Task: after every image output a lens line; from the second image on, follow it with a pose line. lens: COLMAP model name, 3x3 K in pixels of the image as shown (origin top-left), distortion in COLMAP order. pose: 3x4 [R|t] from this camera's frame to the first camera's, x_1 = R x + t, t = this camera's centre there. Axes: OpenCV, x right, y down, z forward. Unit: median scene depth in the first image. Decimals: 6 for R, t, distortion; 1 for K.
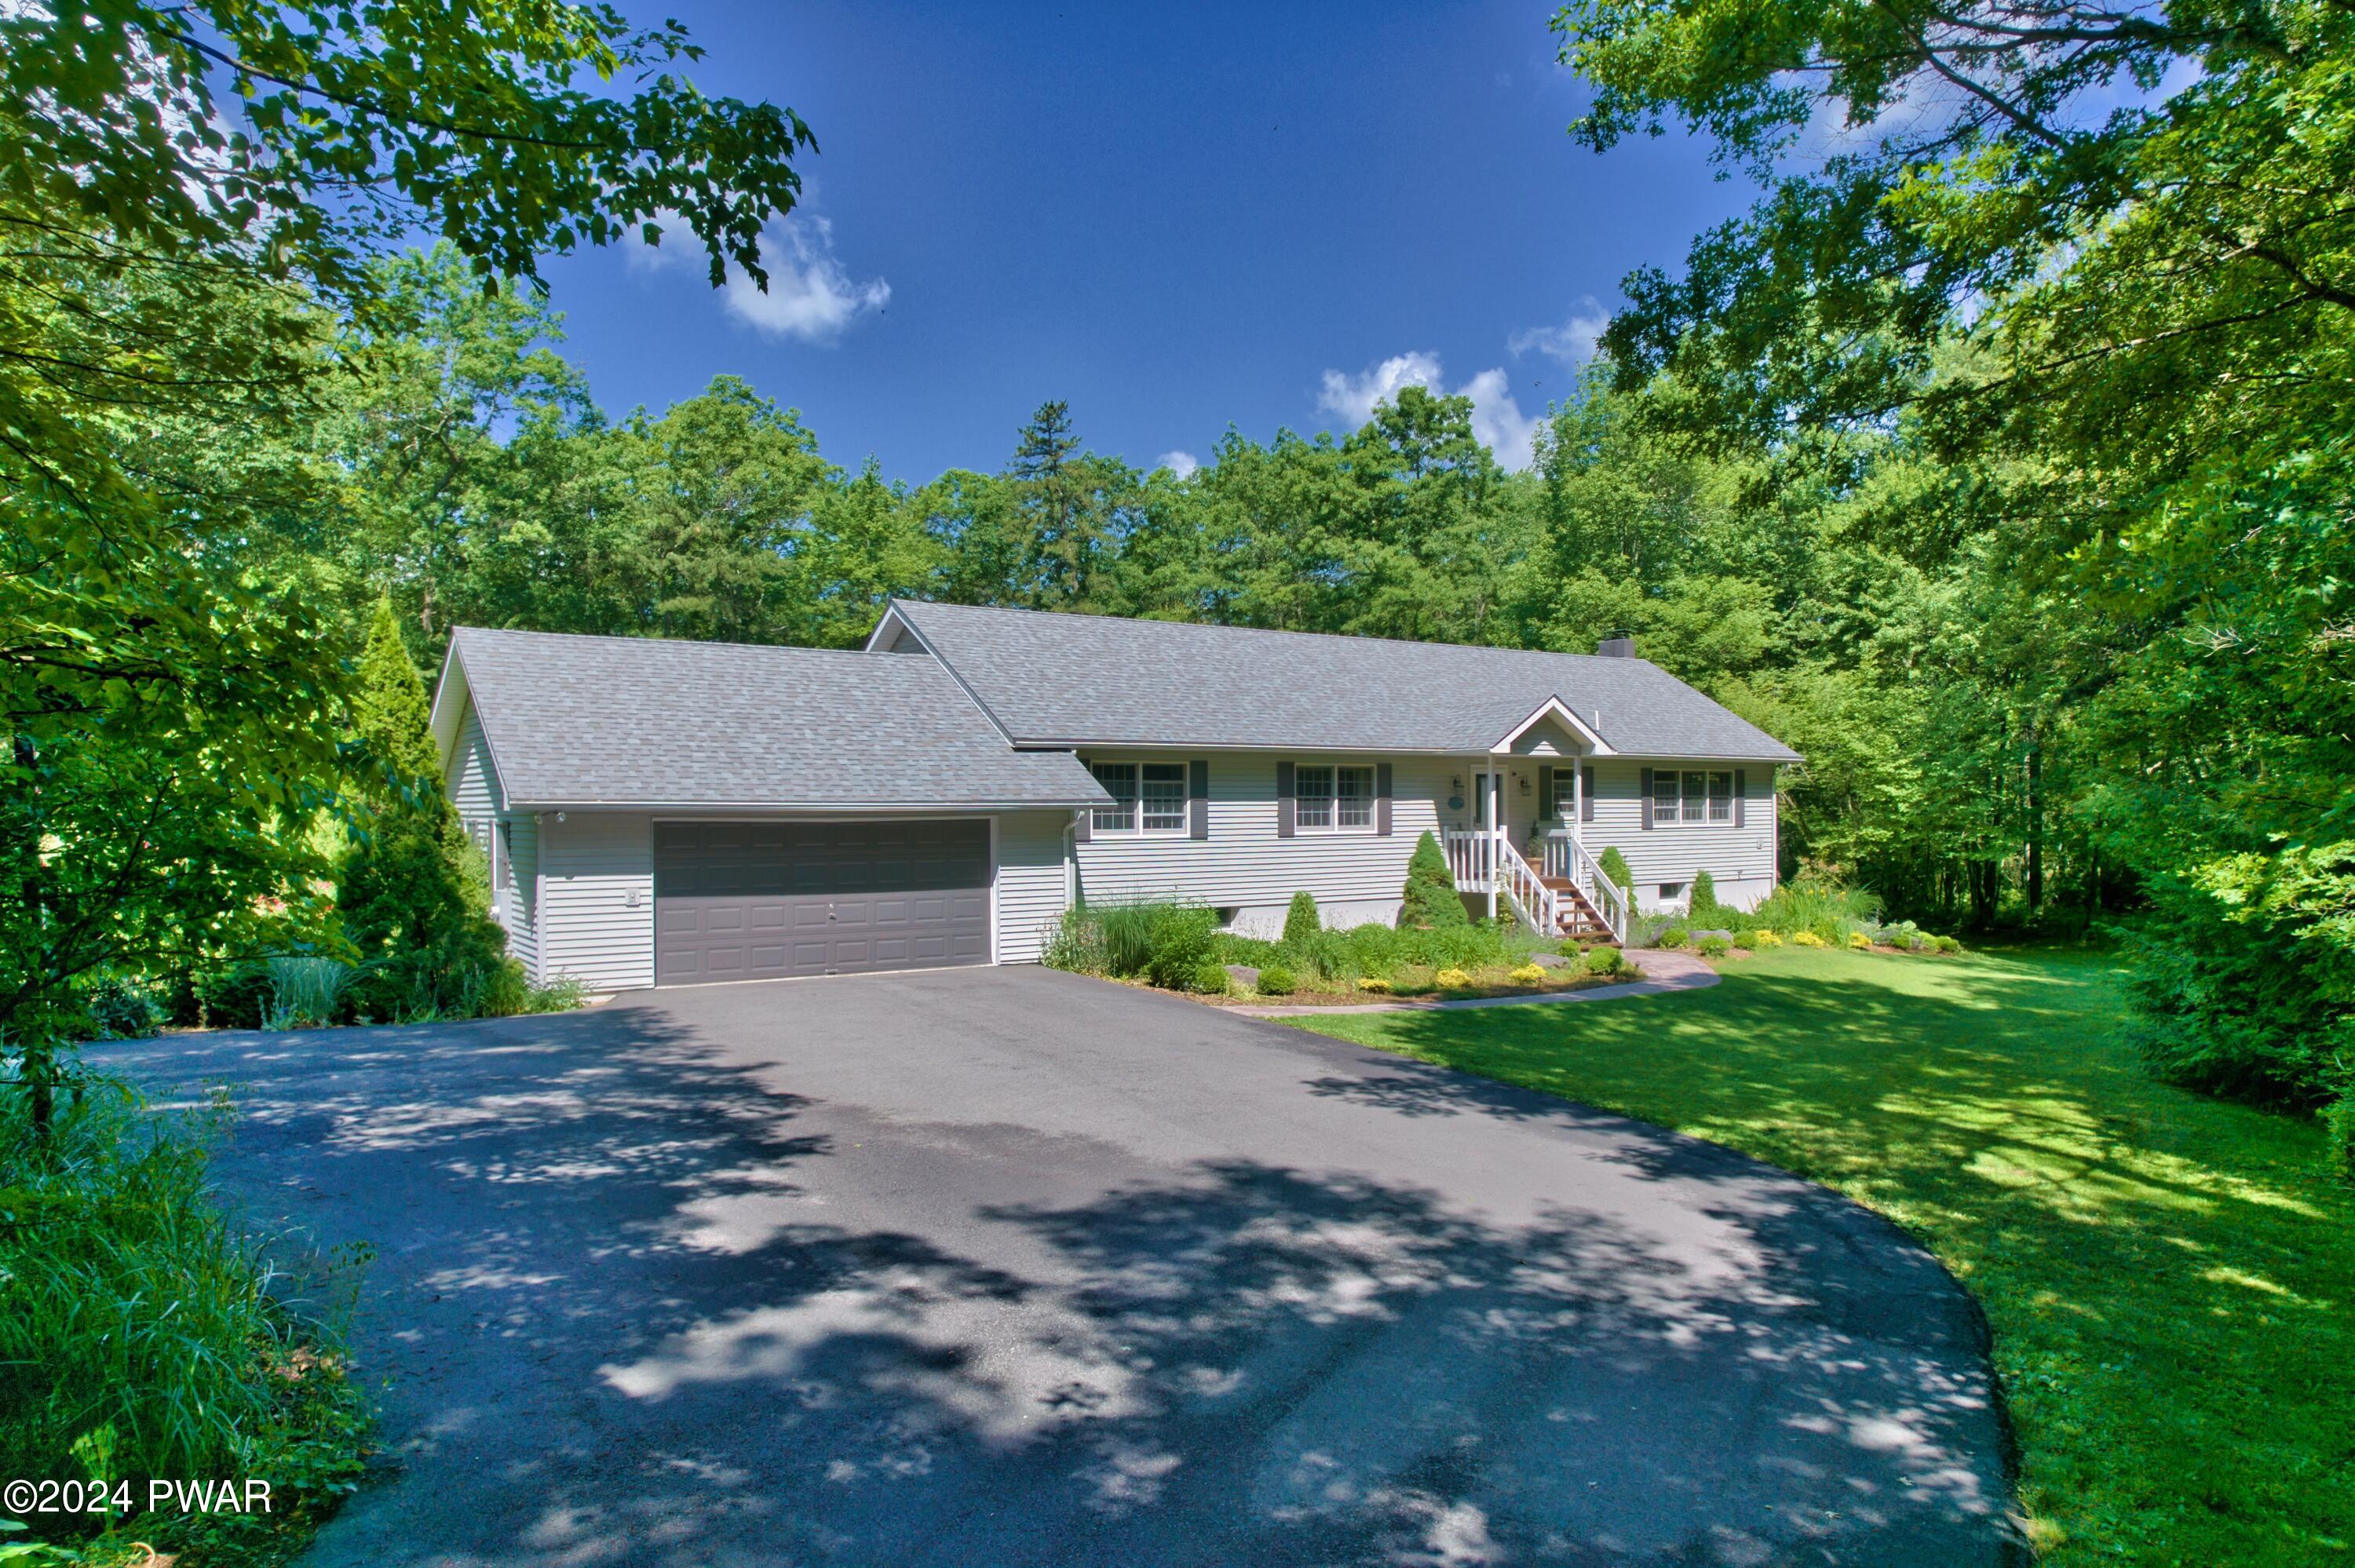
lens RADIAL K [[1522.7, 0, 1188.3], [0, 1522.7, 795.2], [0, 0, 1]] dist [-0.073042, 0.062571]
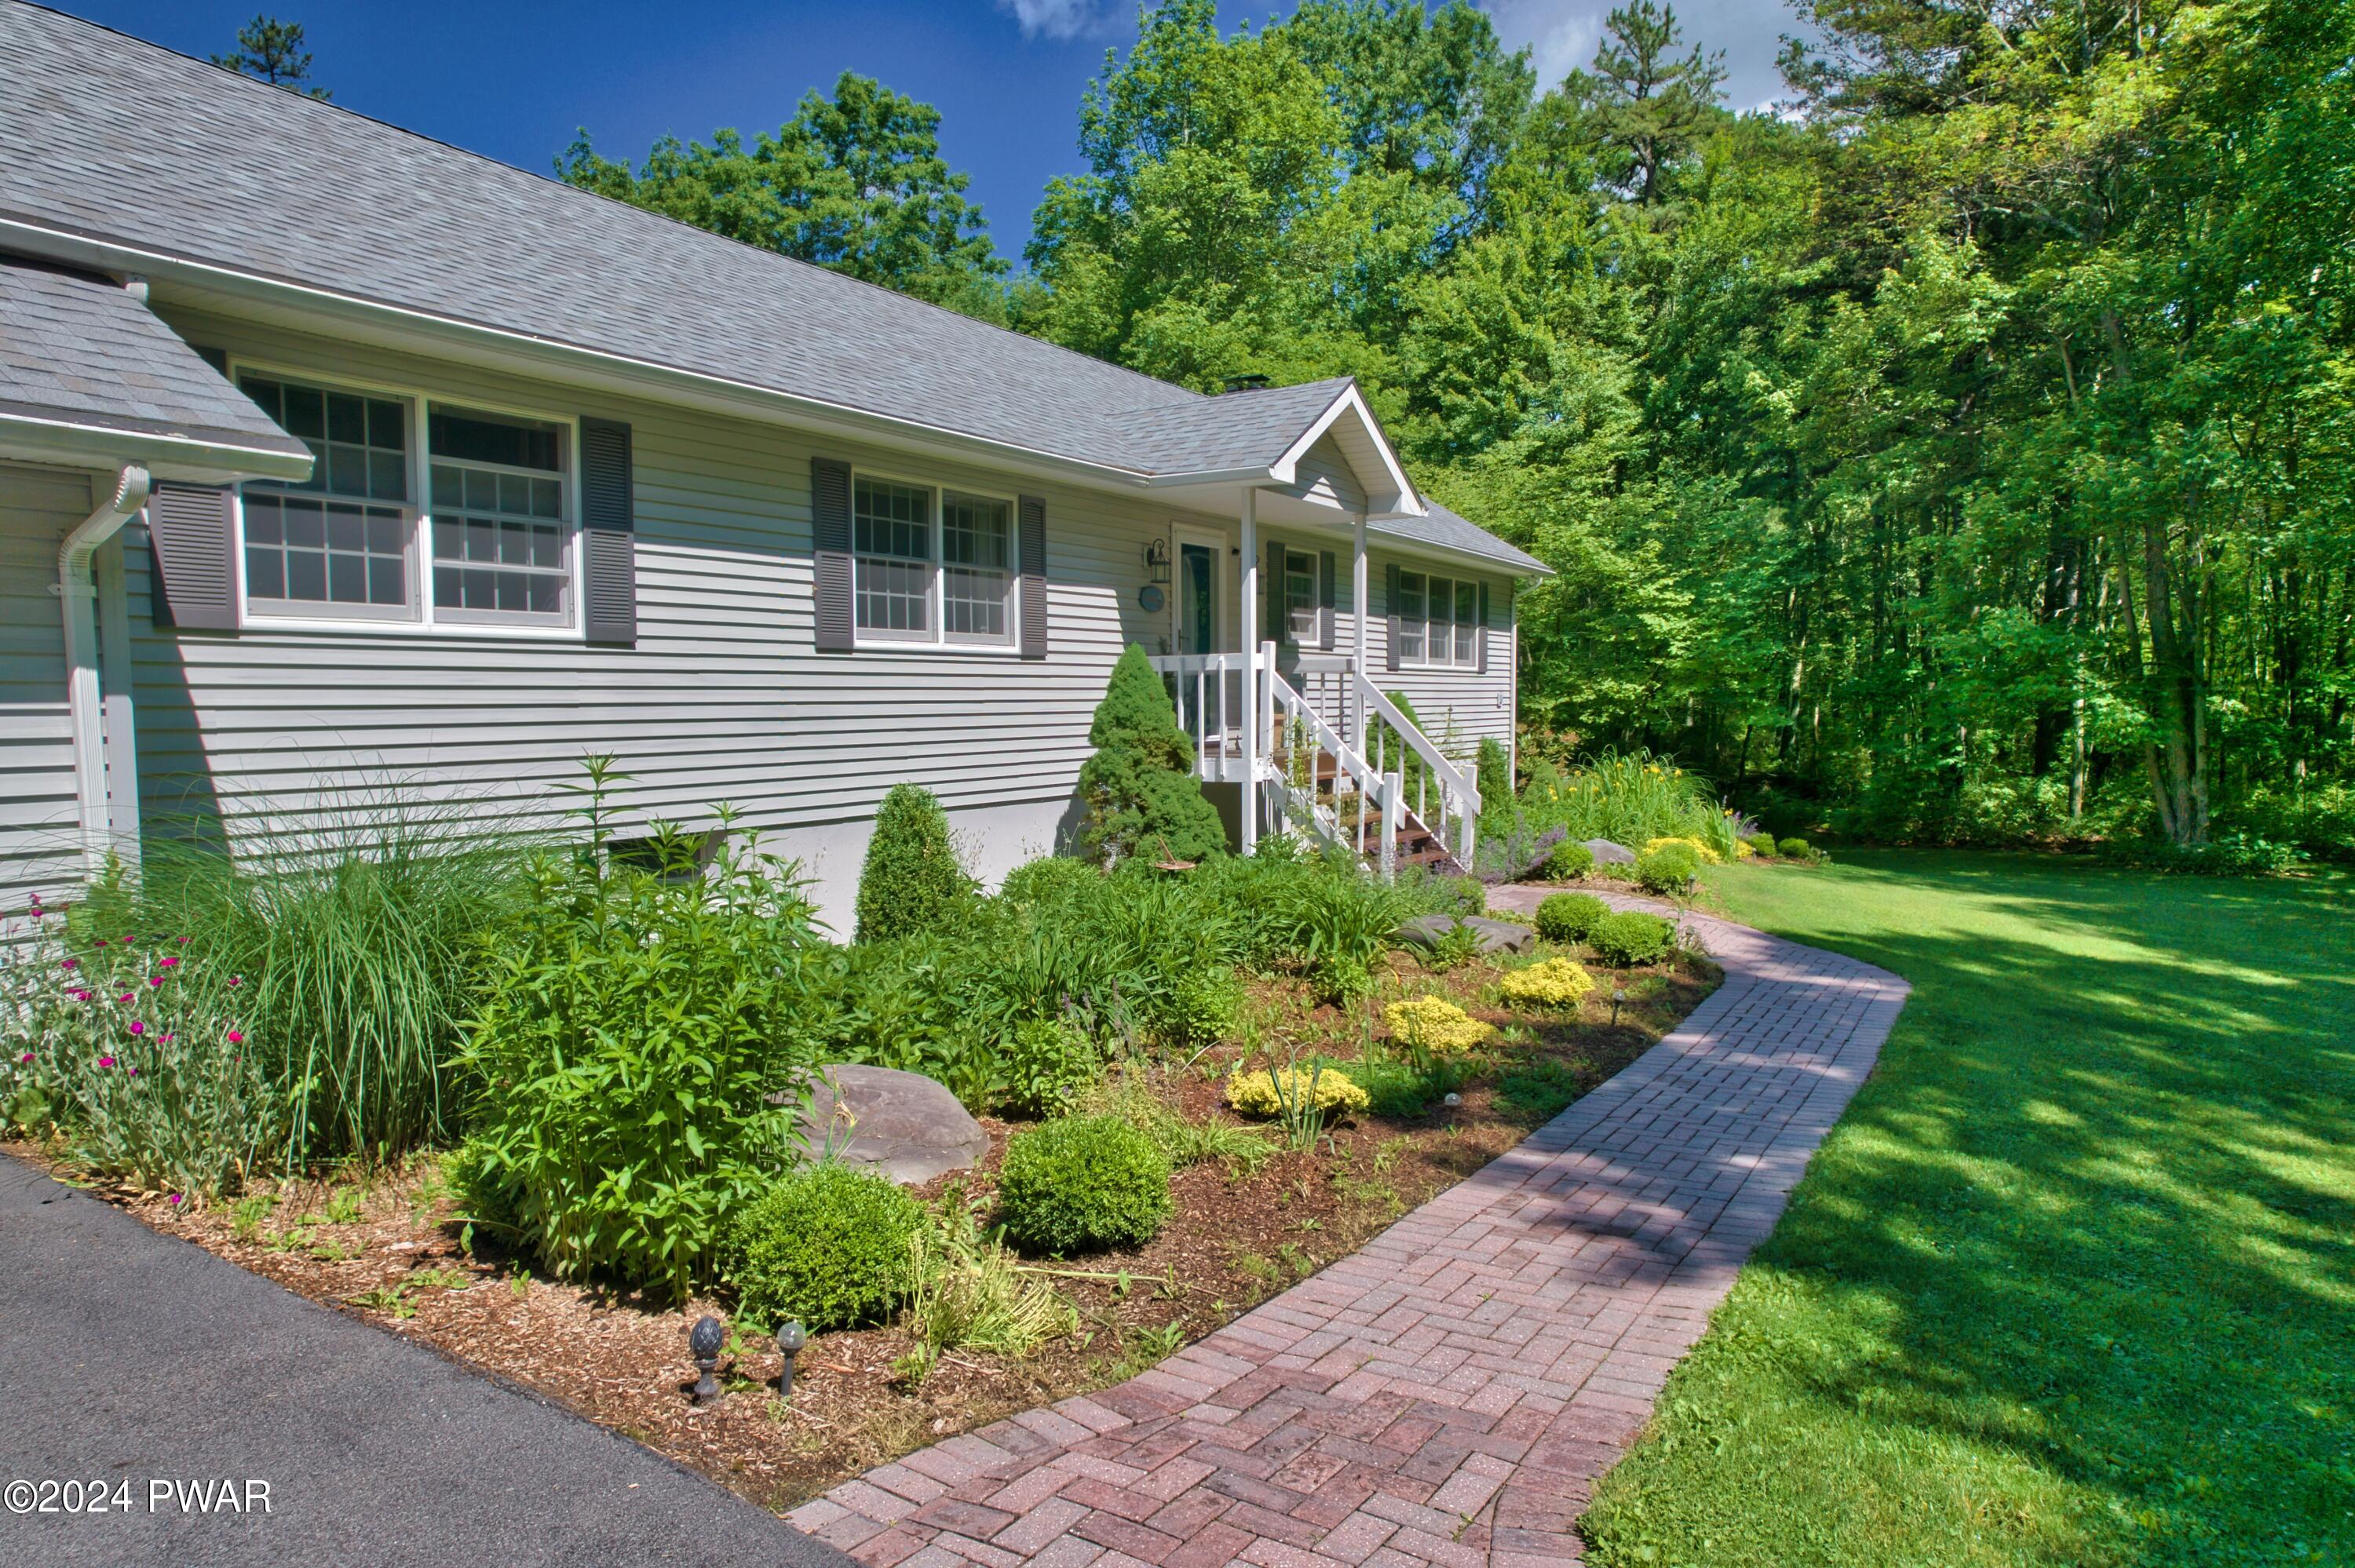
lens RADIAL K [[1522.7, 0, 1188.3], [0, 1522.7, 795.2], [0, 0, 1]] dist [-0.073042, 0.062571]
pose [[0.911528, -0.027568, 0.410313, -0.013118], [0.000215, 0.997782, 0.066560, 0.034306], [-0.411238, -0.060583, 0.909513, 0.536095]]
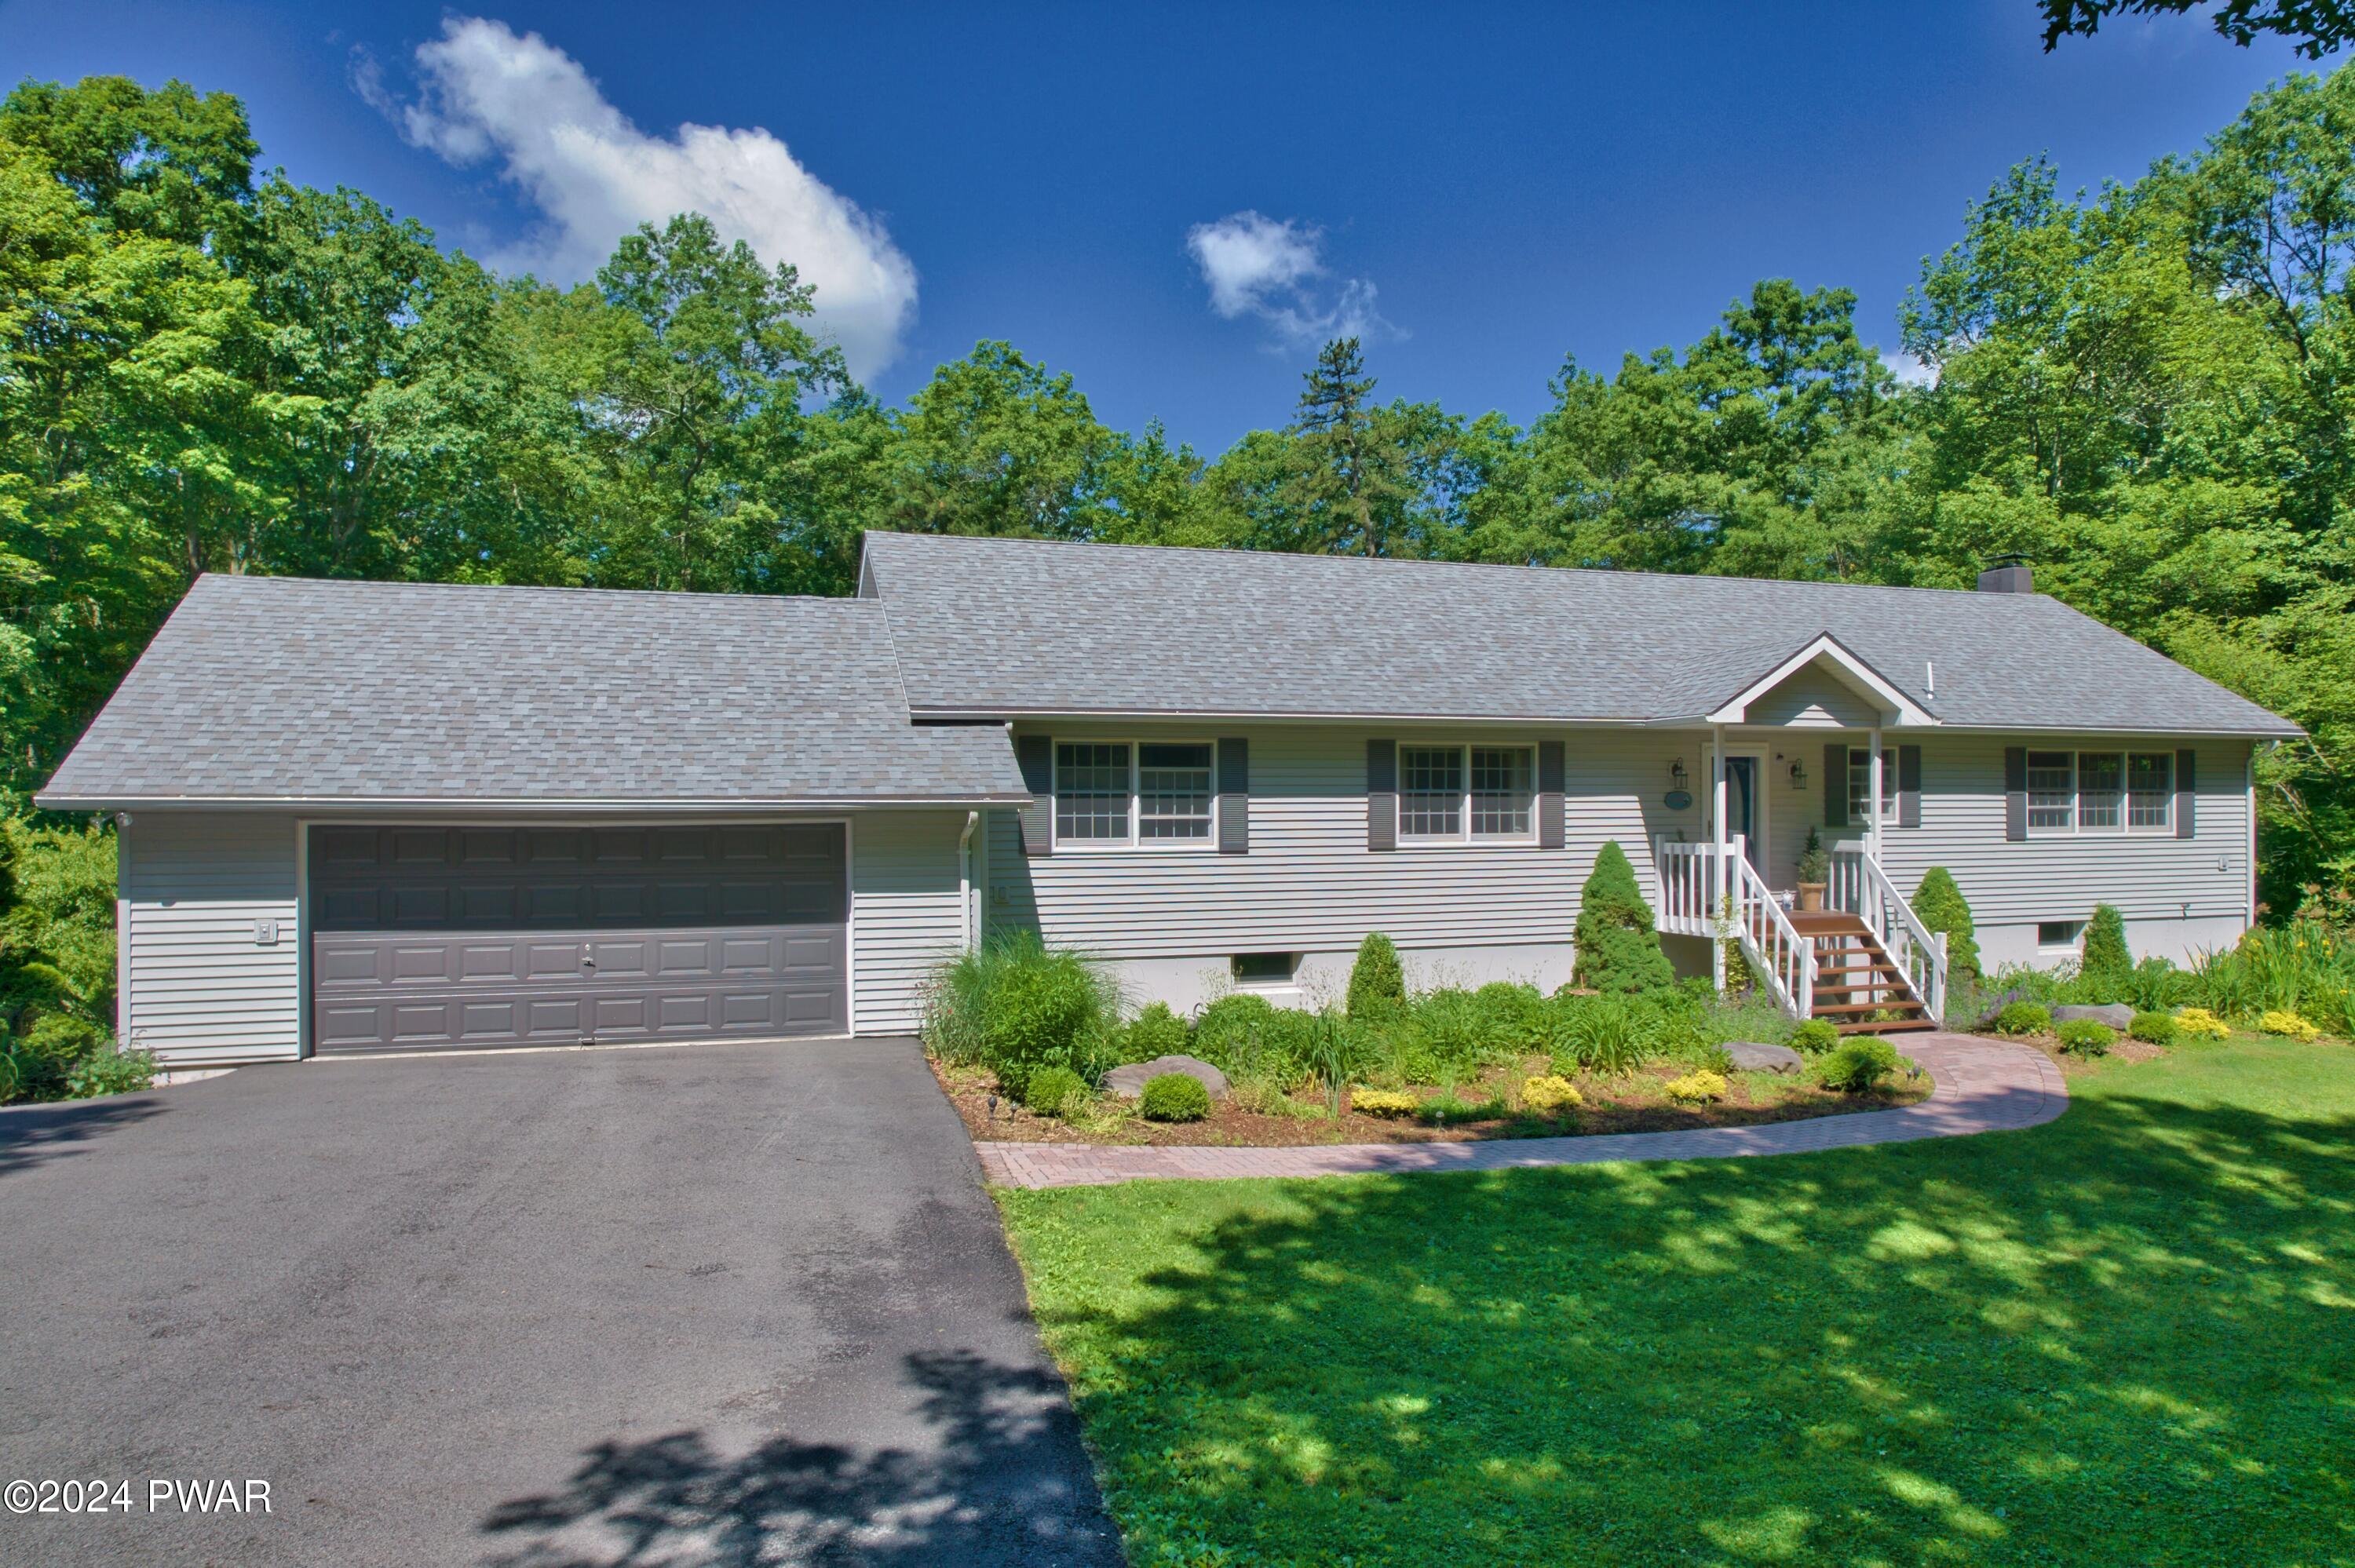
lens RADIAL K [[1522.7, 0, 1188.3], [0, 1522.7, 795.2], [0, 0, 1]] dist [-0.073042, 0.062571]
pose [[0.956095, -0.001274, -0.293054, 0.161043], [0.001363, 0.999999, 0.000100, 0.002432], [0.293054, -0.000495, 0.956096, 0.290384]]
